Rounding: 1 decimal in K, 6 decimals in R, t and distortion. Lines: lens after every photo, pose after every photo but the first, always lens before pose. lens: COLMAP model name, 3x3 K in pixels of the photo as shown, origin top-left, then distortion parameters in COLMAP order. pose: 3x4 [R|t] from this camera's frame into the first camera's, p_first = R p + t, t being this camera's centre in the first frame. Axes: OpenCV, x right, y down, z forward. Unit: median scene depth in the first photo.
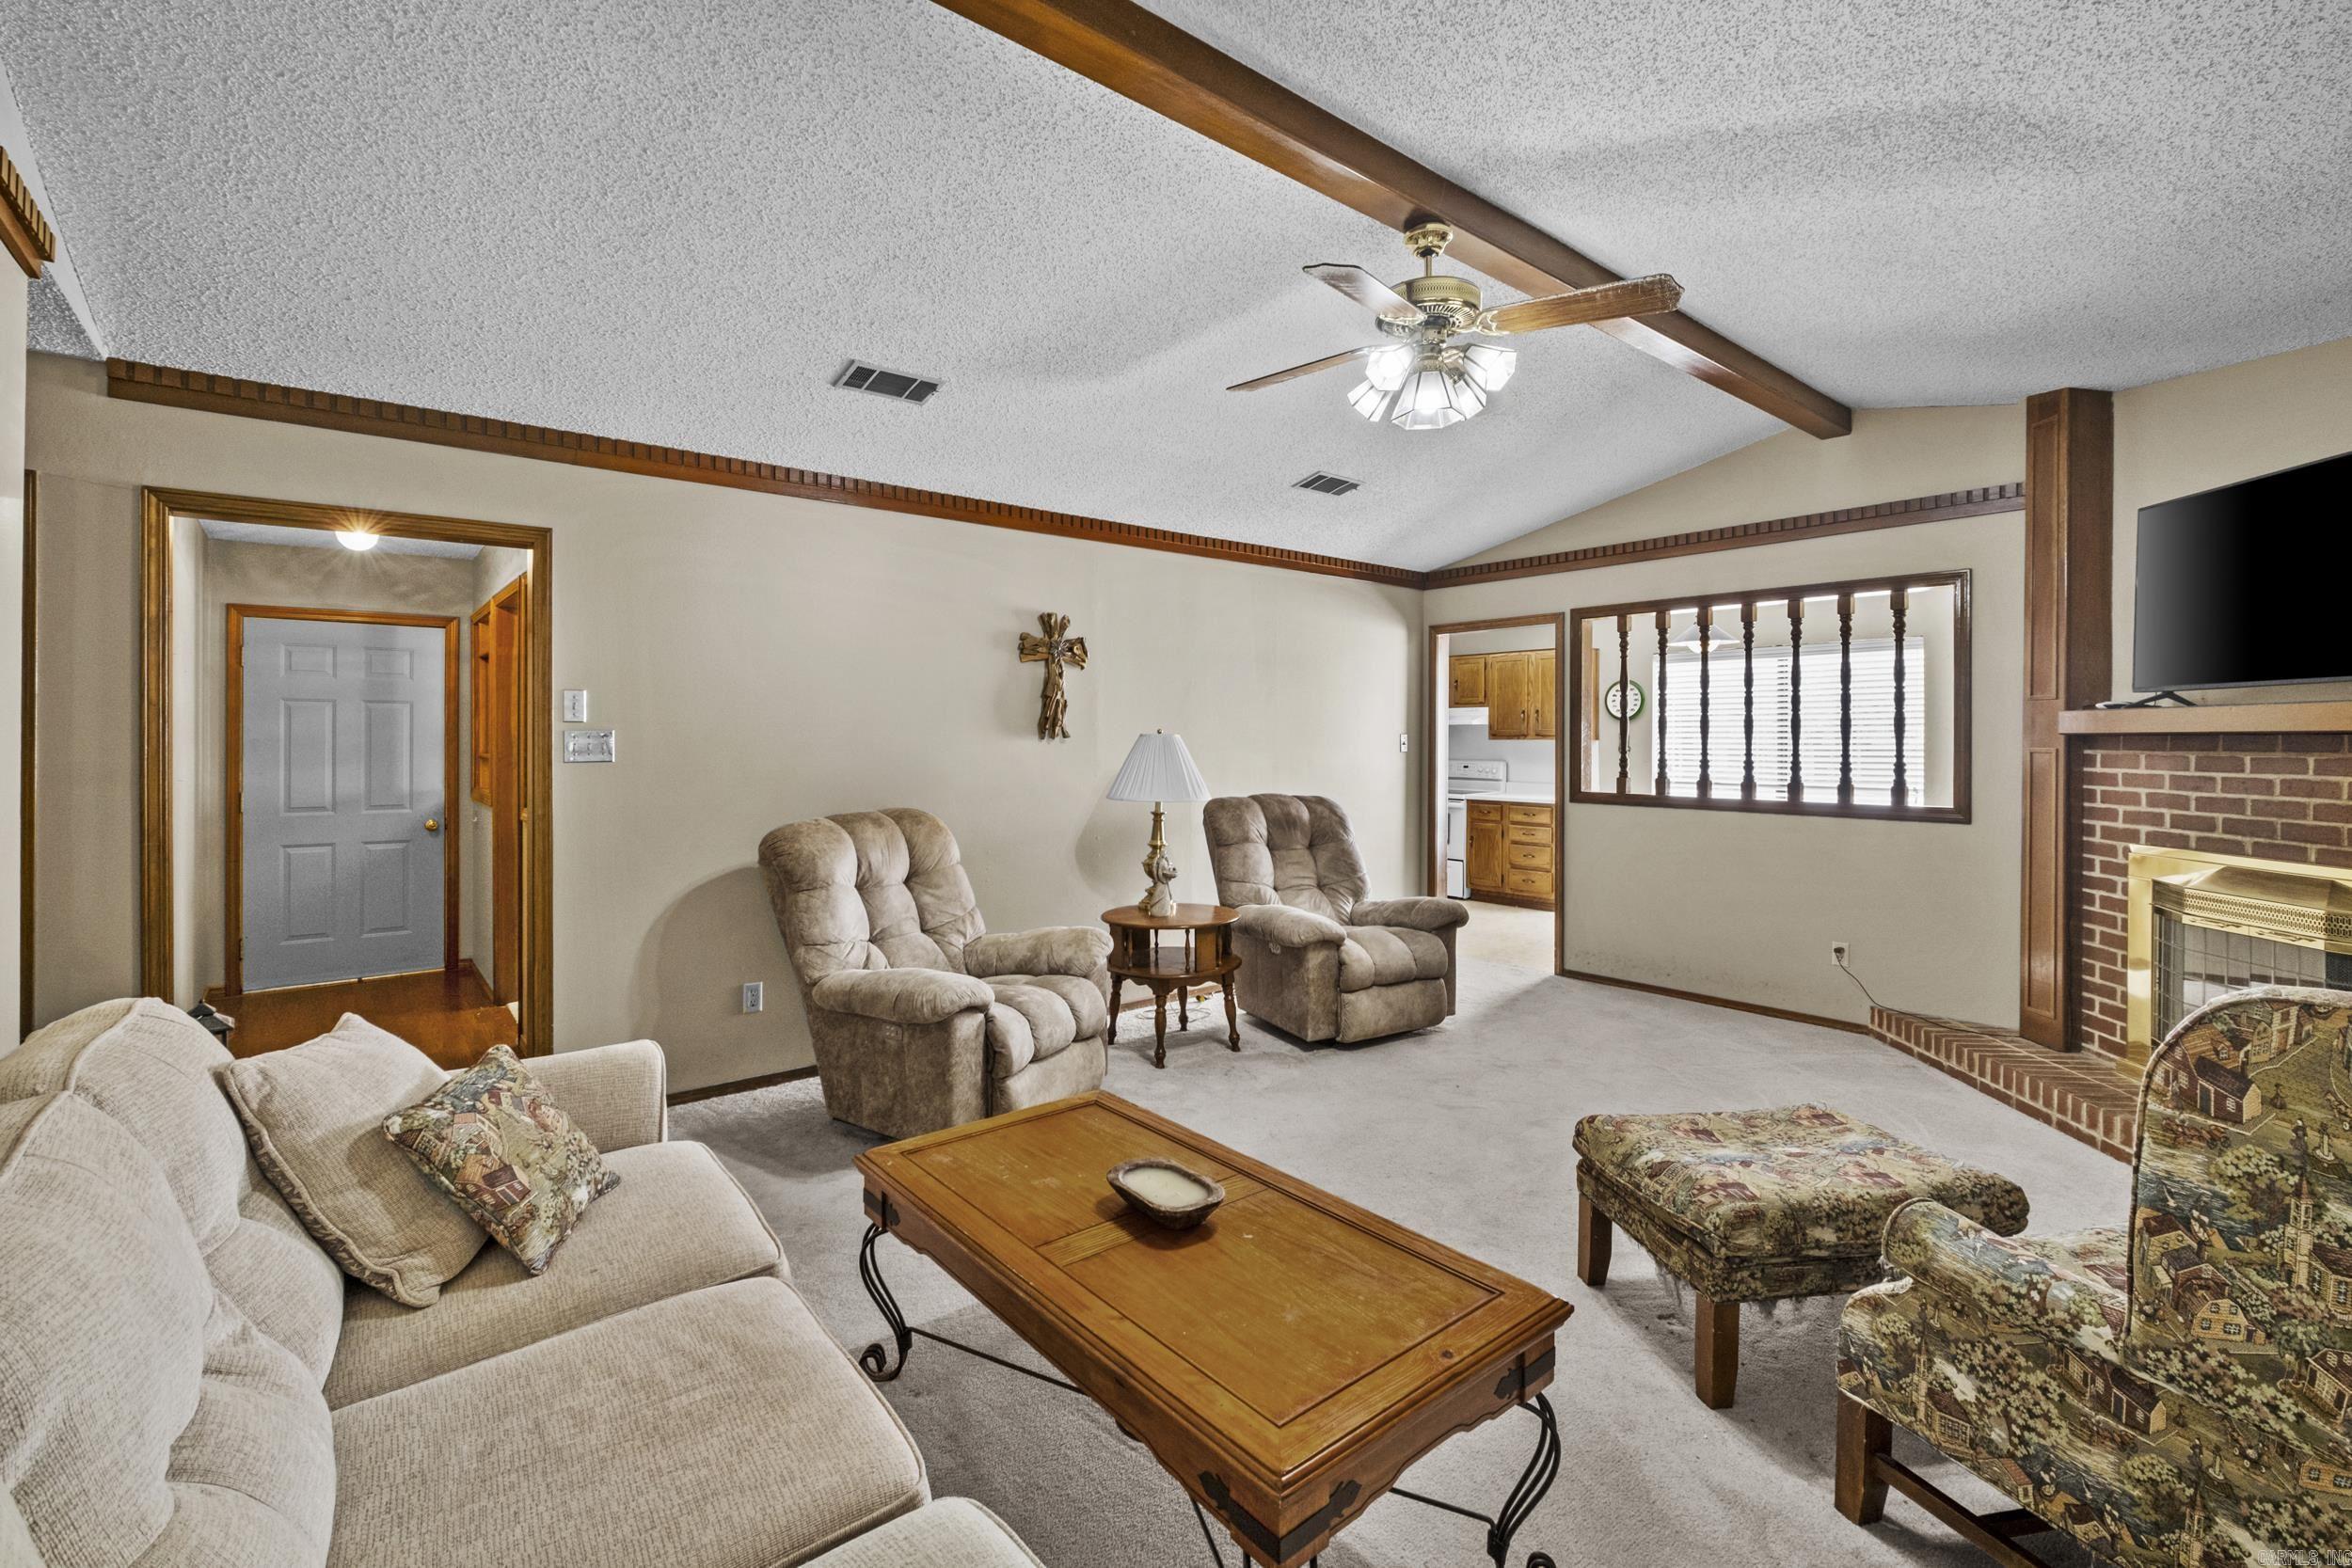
lens RADIAL K [[1027.4, 0, 1150.9], [0, 1027.4, 744.9], [0, 0, 1]] dist [-0.005222, 0.000195]
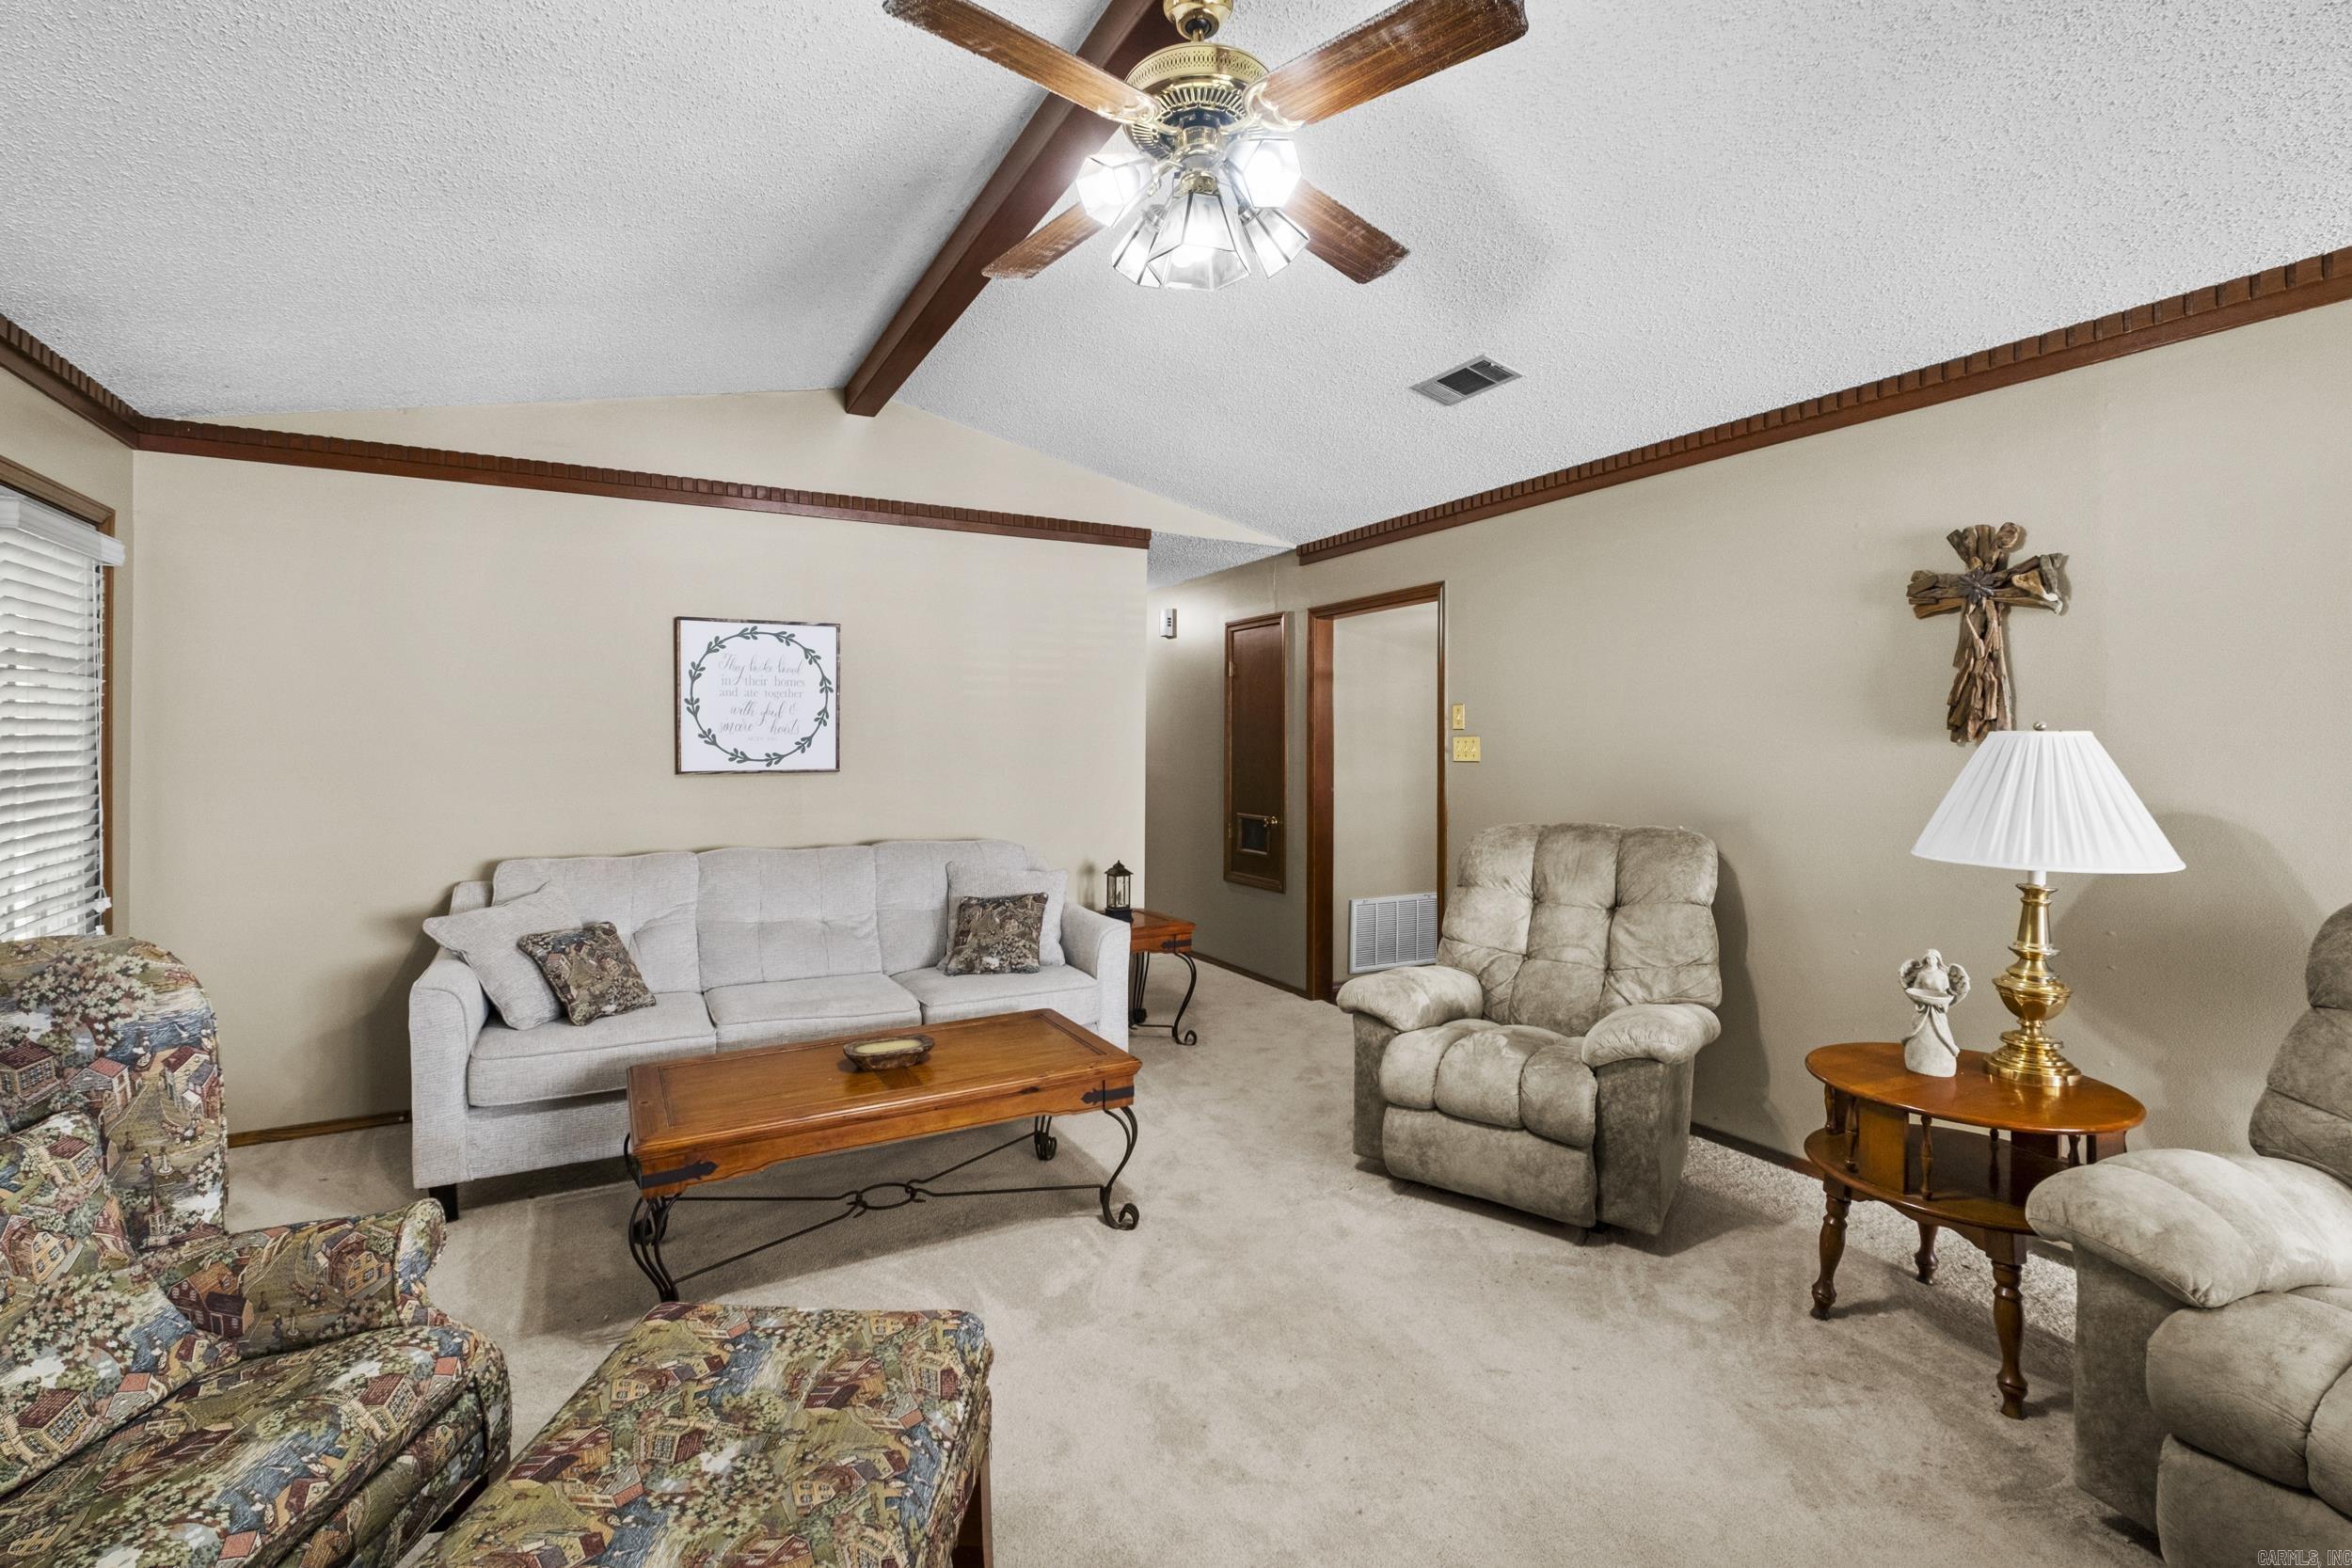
lens RADIAL K [[1027.4, 0, 1174.1], [0, 1027.4, 738.7], [0, 0, 1]] dist [-0.005222, 0.000195]
pose [[-0.168611, -0.005201, -0.985669, 0.570590], [-0.003509, 0.999983, -0.004676, -0.003154], [0.985676, 0.002670, -0.168626, 0.669490]]
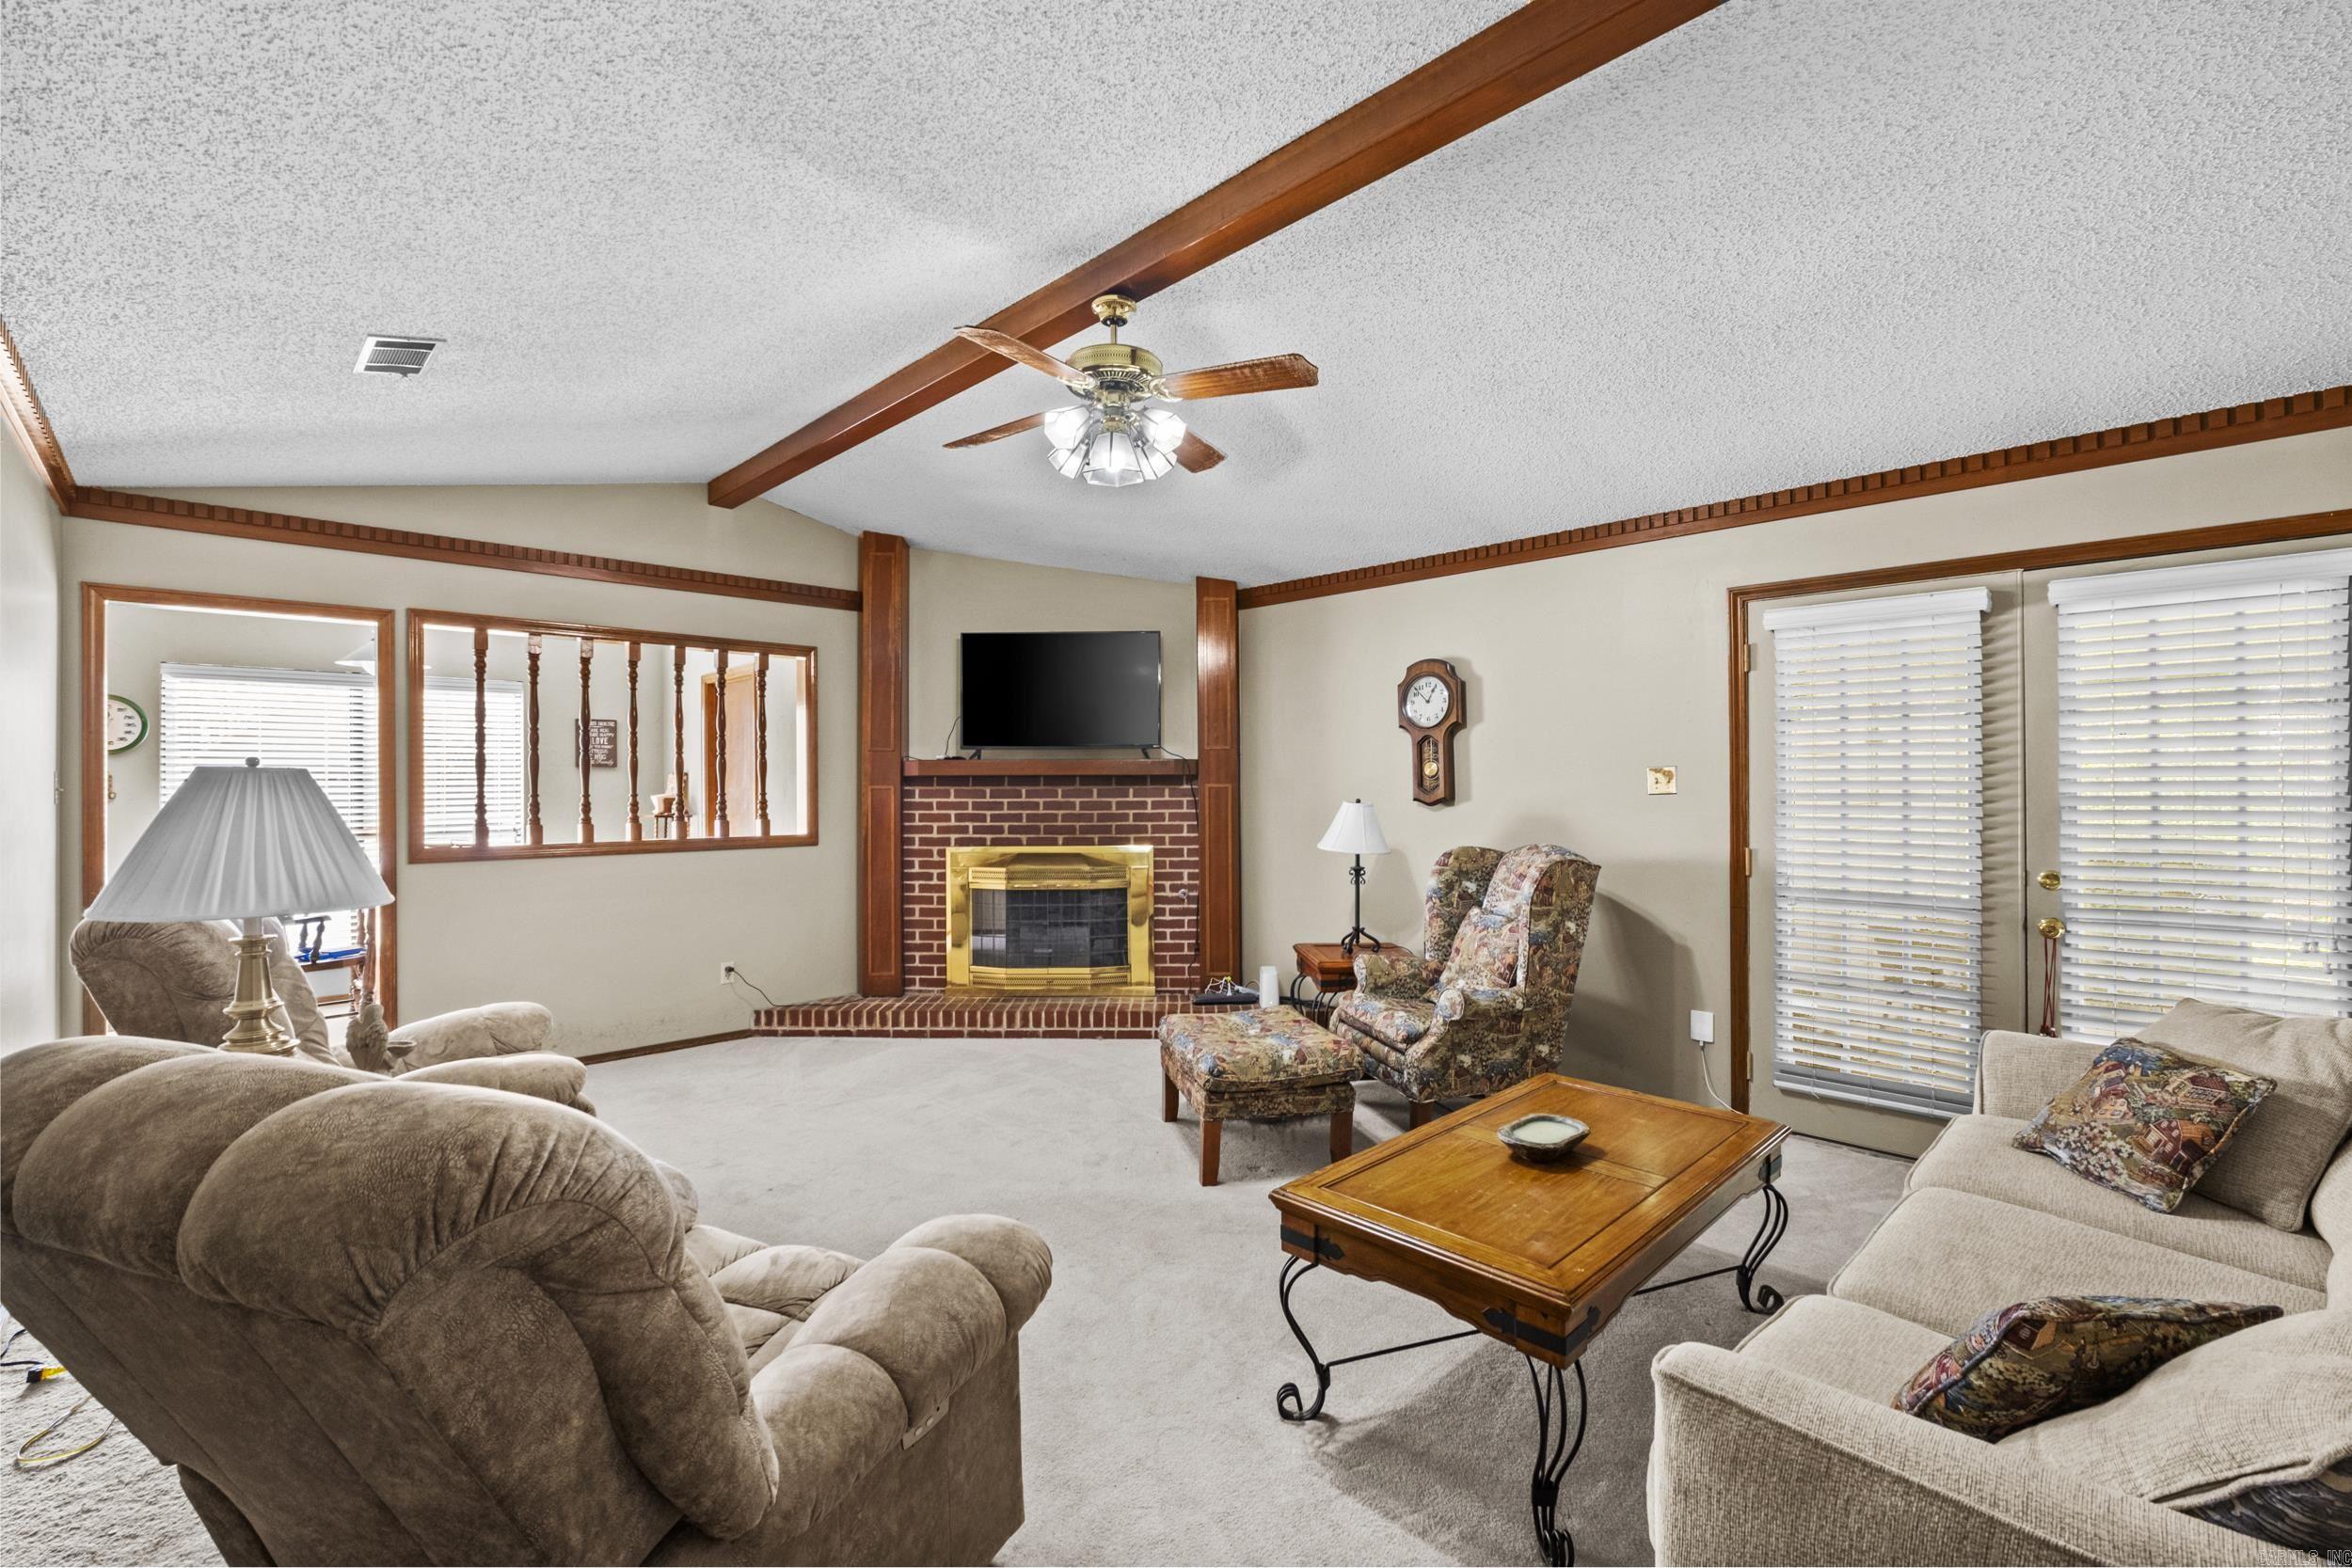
lens RADIAL K [[1027.4, 0, 1168.0], [0, 1027.4, 789.4], [0, 0, 1]] dist [-0.005222, 0.000195]
pose [[-0.091133, -0.008487, 0.995803, -0.482835], [0.007861, 0.999926, 0.009242, -0.001413], [-0.995808, 0.008670, -0.091059, 0.633782]]
